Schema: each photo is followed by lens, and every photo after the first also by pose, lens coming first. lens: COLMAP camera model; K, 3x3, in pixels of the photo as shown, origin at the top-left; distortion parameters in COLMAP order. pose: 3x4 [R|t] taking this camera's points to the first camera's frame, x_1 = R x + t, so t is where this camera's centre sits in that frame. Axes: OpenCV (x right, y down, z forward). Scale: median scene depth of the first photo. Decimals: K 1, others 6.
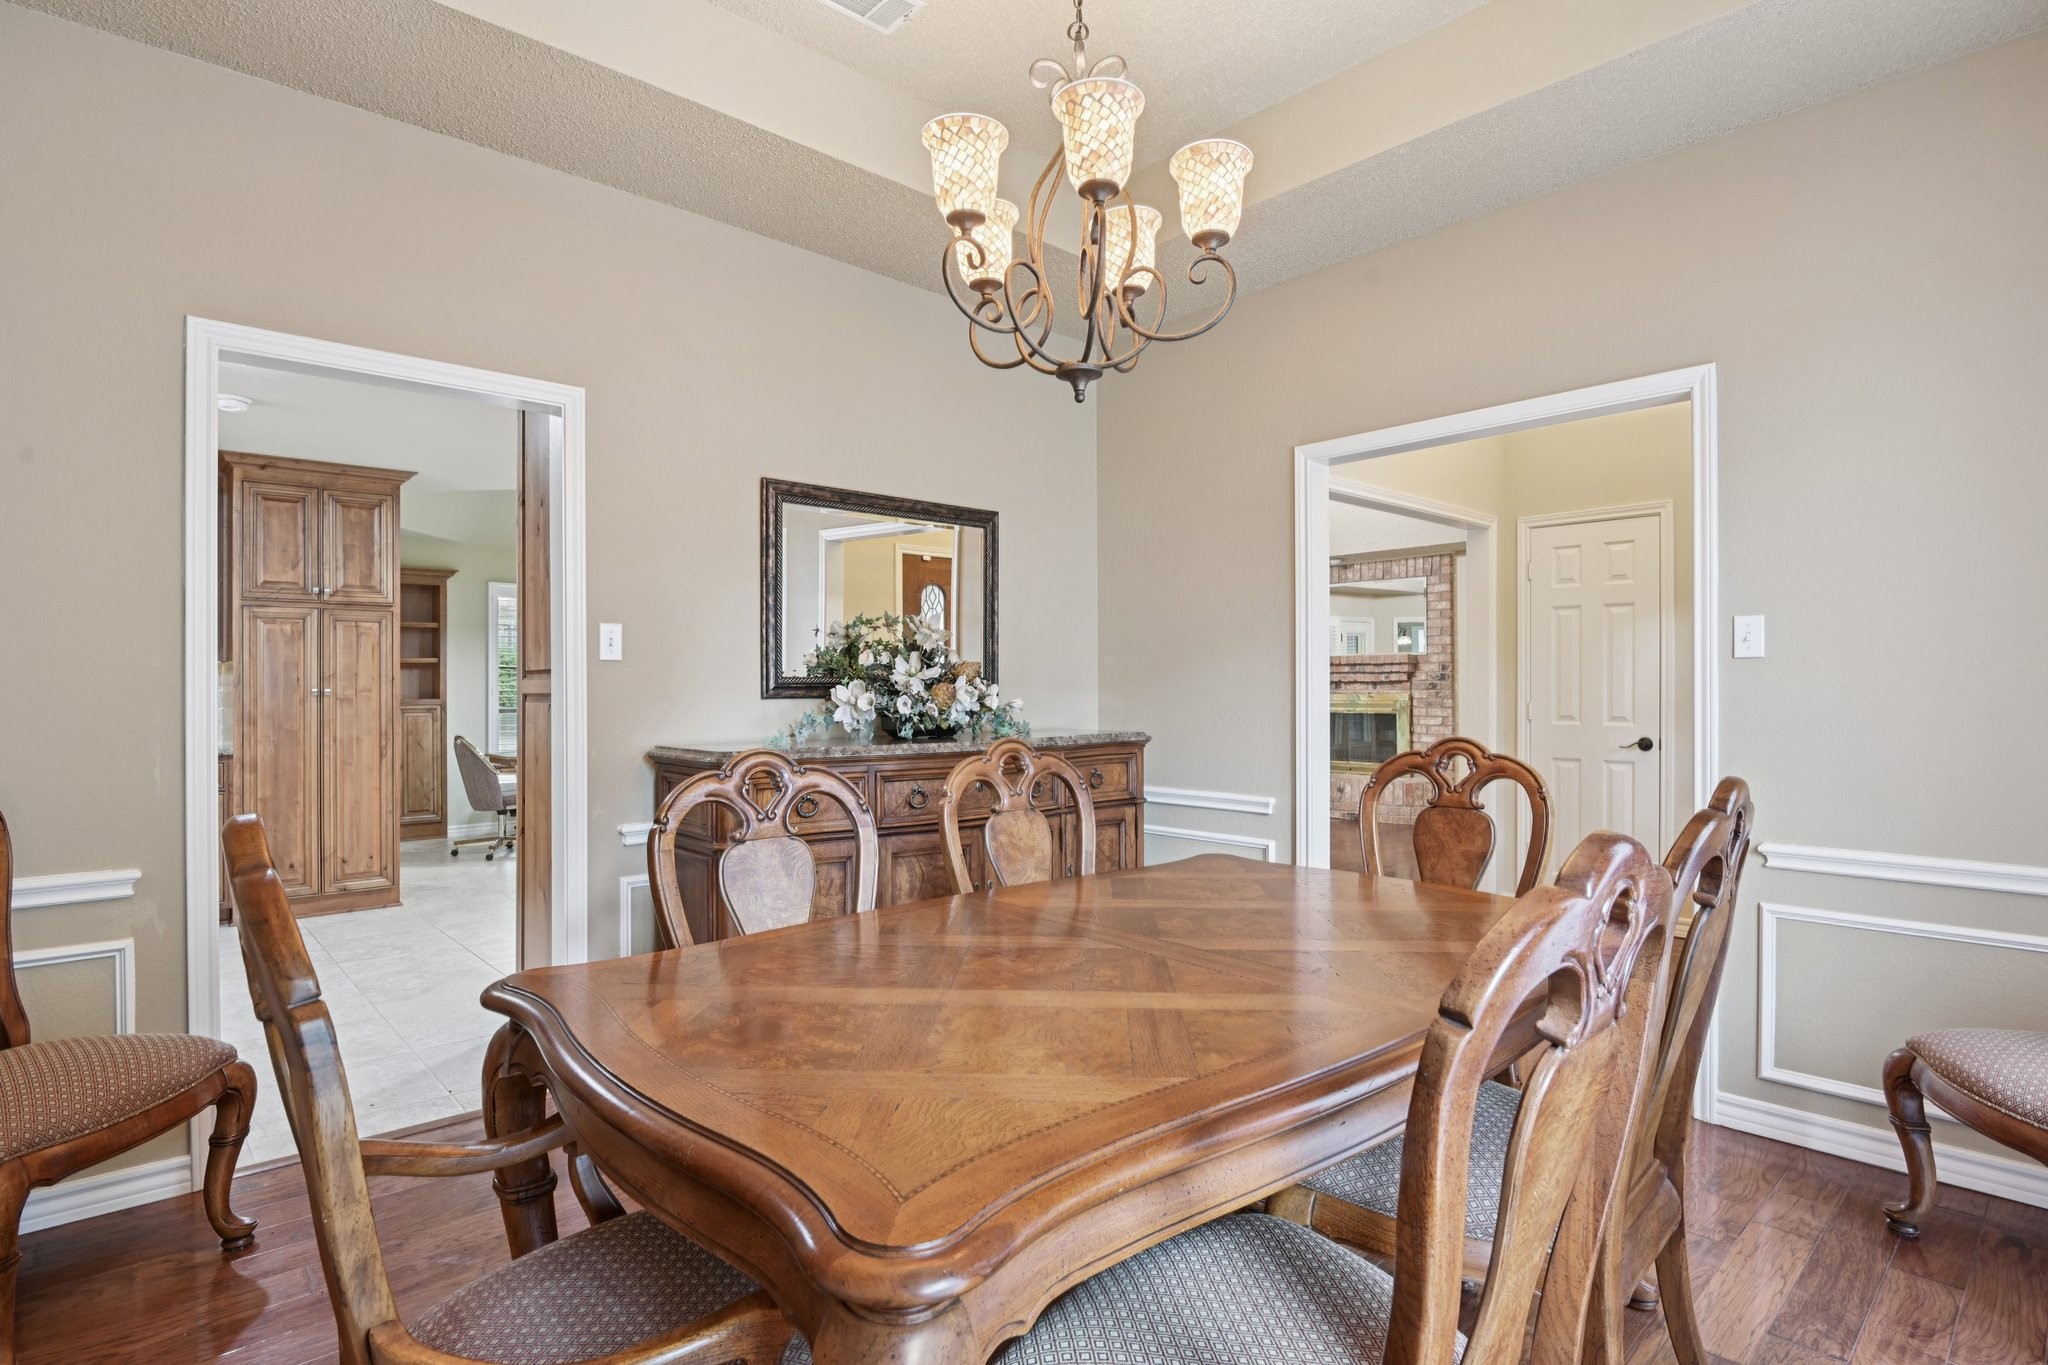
lens RADIAL K [[1082.4, 0, 1024.0], [0, 1082.4, 682.5], [0, 0, 1]] dist [-0.000848, -0.000279]
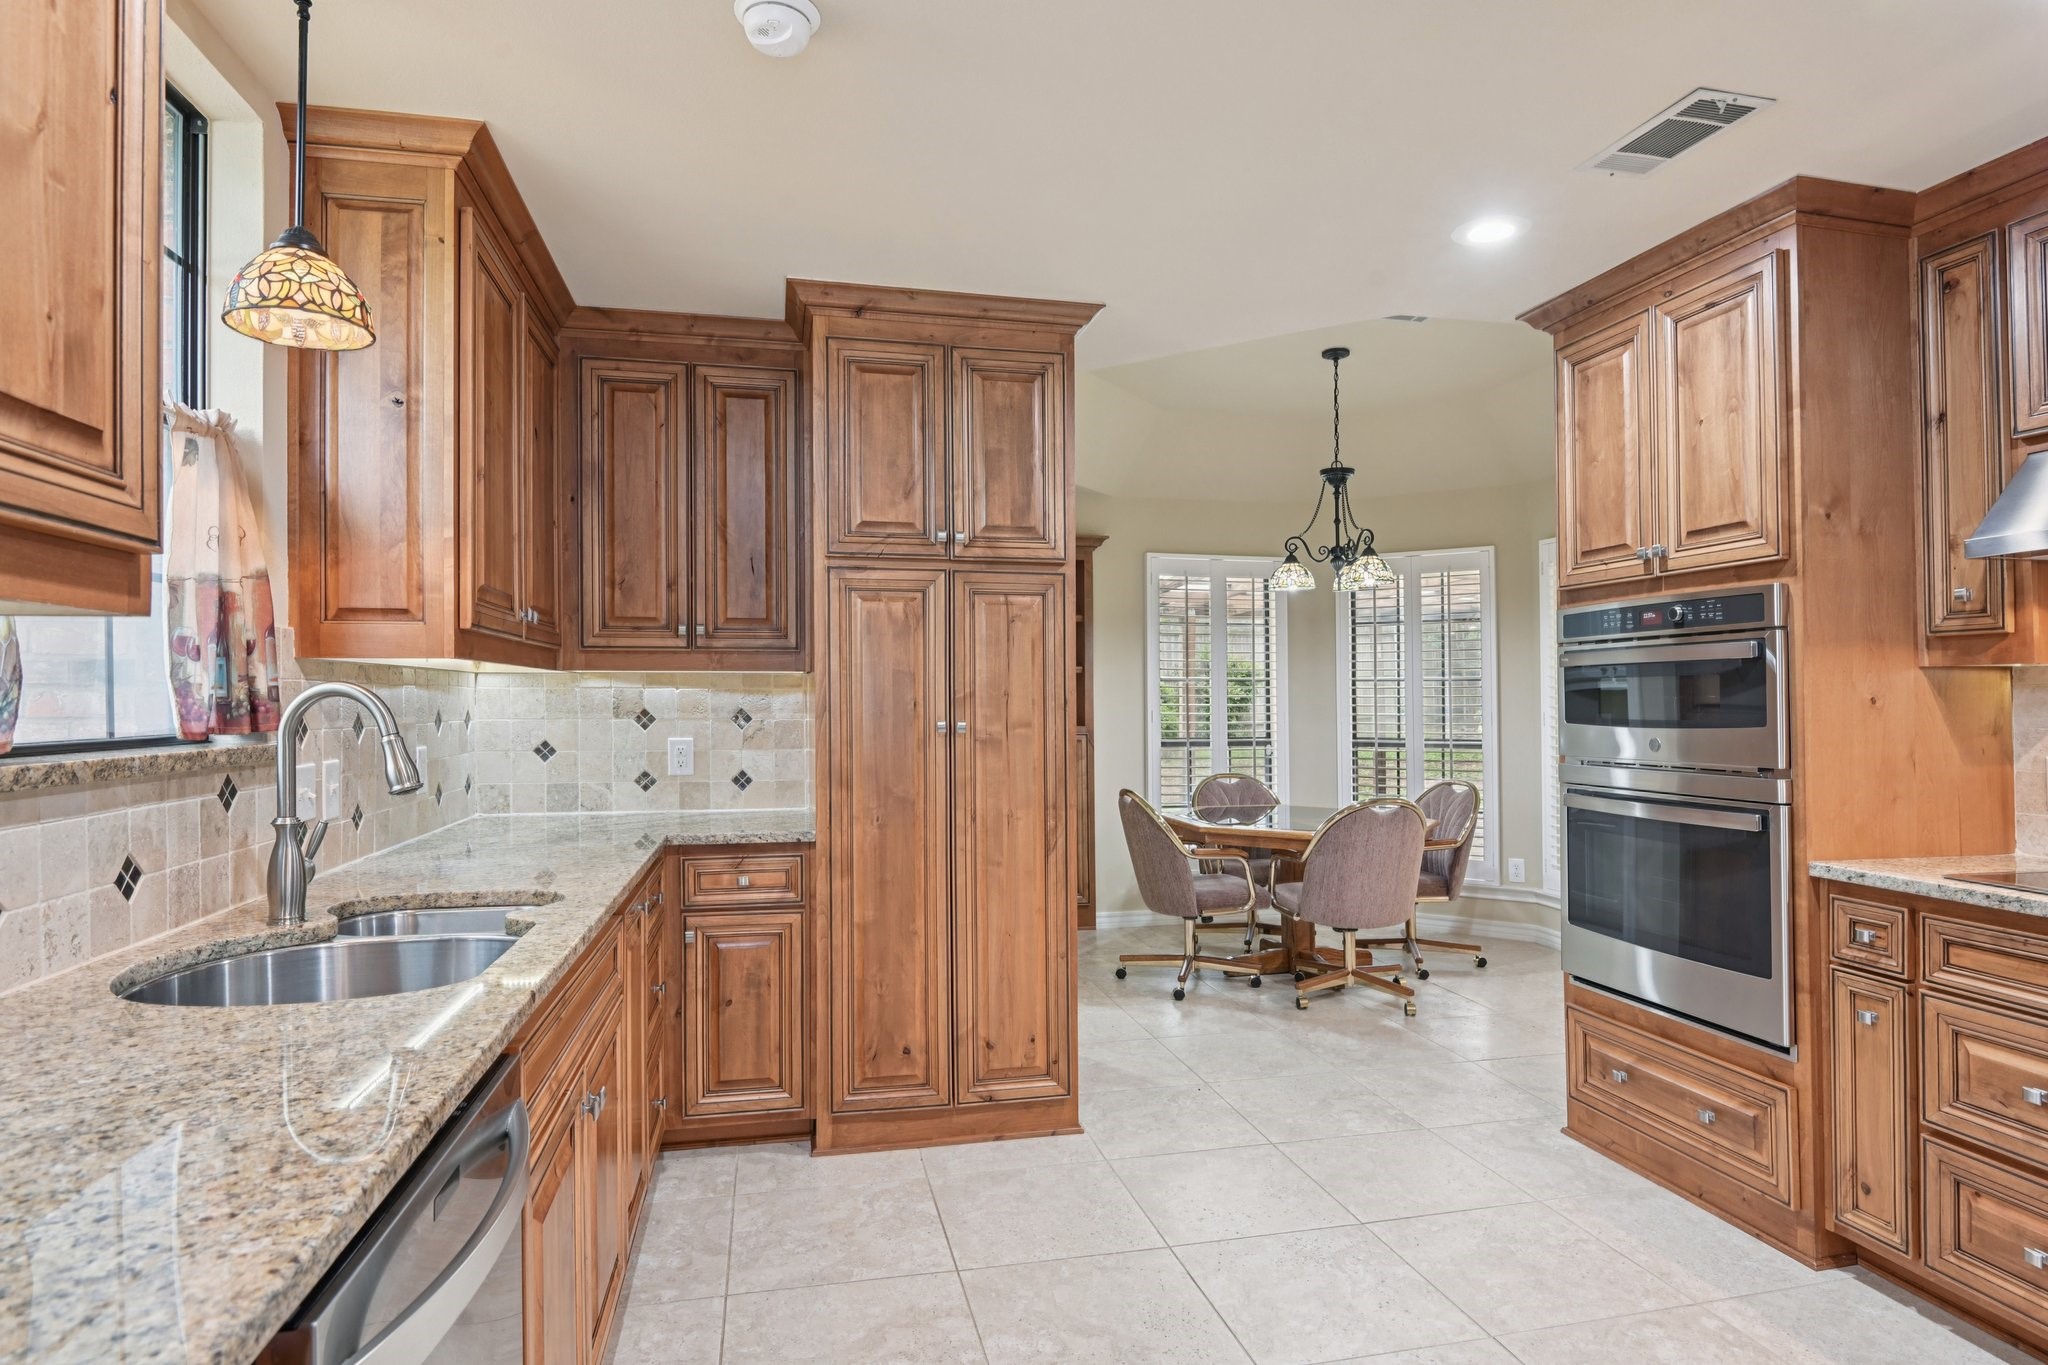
lens RADIAL K [[1126.7, 0, 1024.0], [0, 1126.7, 682.5], [0, 0, 1]] dist [0.050386, -0.000093]
pose [[0.881723, -0.012136, -0.471612, -0.353815], [0.006793, 0.999892, -0.013030, -0.005864], [0.471719, 0.008285, 0.881710, 0.523802]]
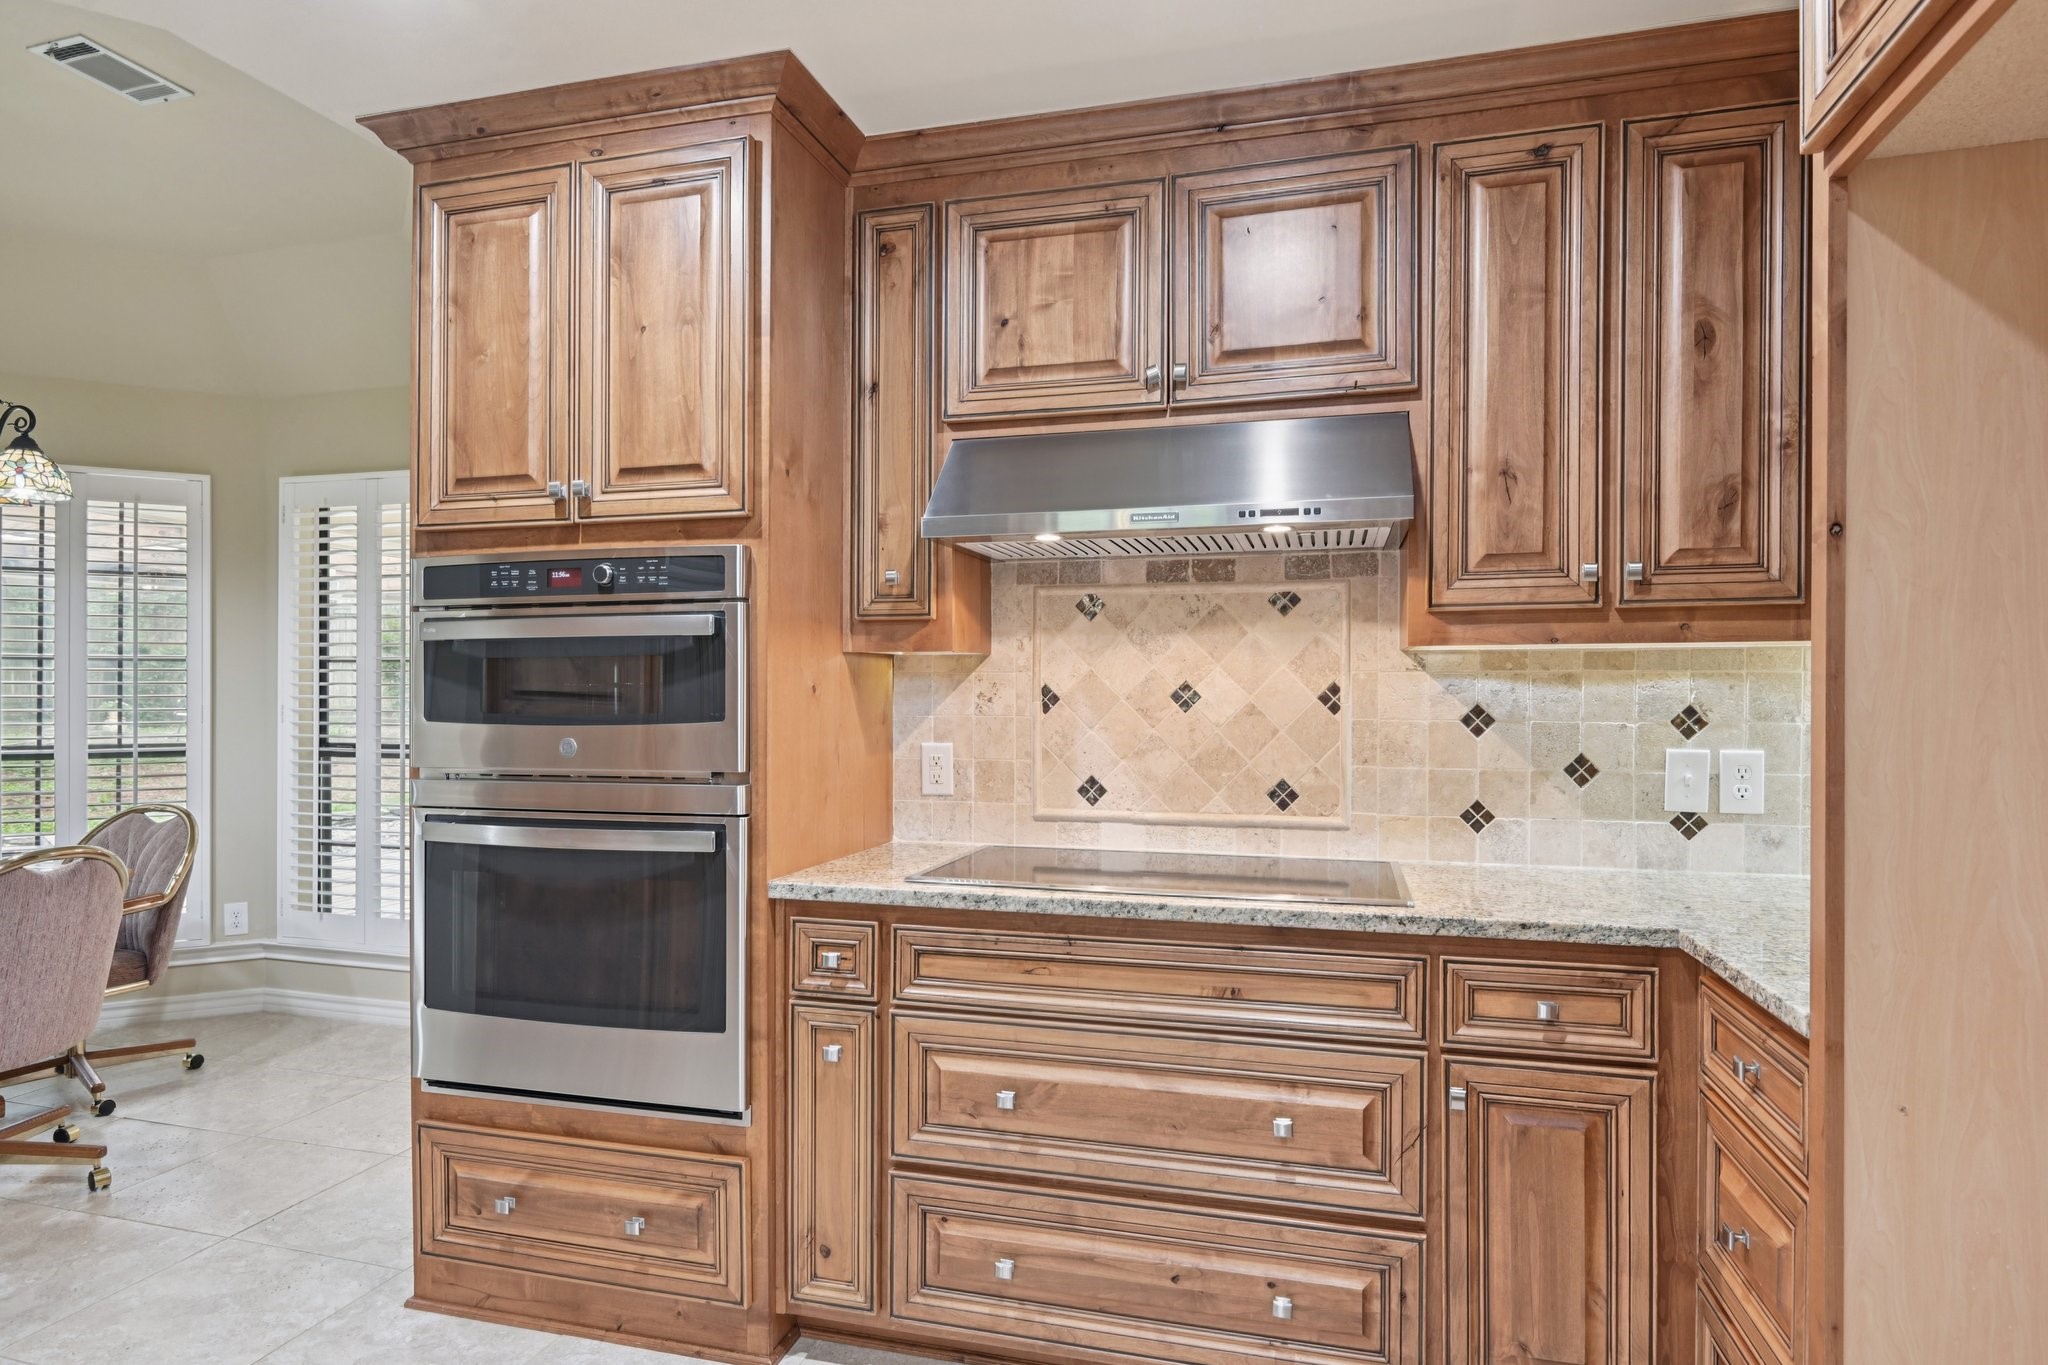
lens RADIAL K [[1136.0, 0, 1058.5], [0, 1136.0, 673.1], [0, 0, 1]] dist [0.005001, -0.021095]
pose [[0.819463, 0.003685, 0.573121, -0.428561], [0.000565, 0.999974, -0.007238, -0.004938], [-0.573132, 0.006255, 0.819439, 0.699333]]
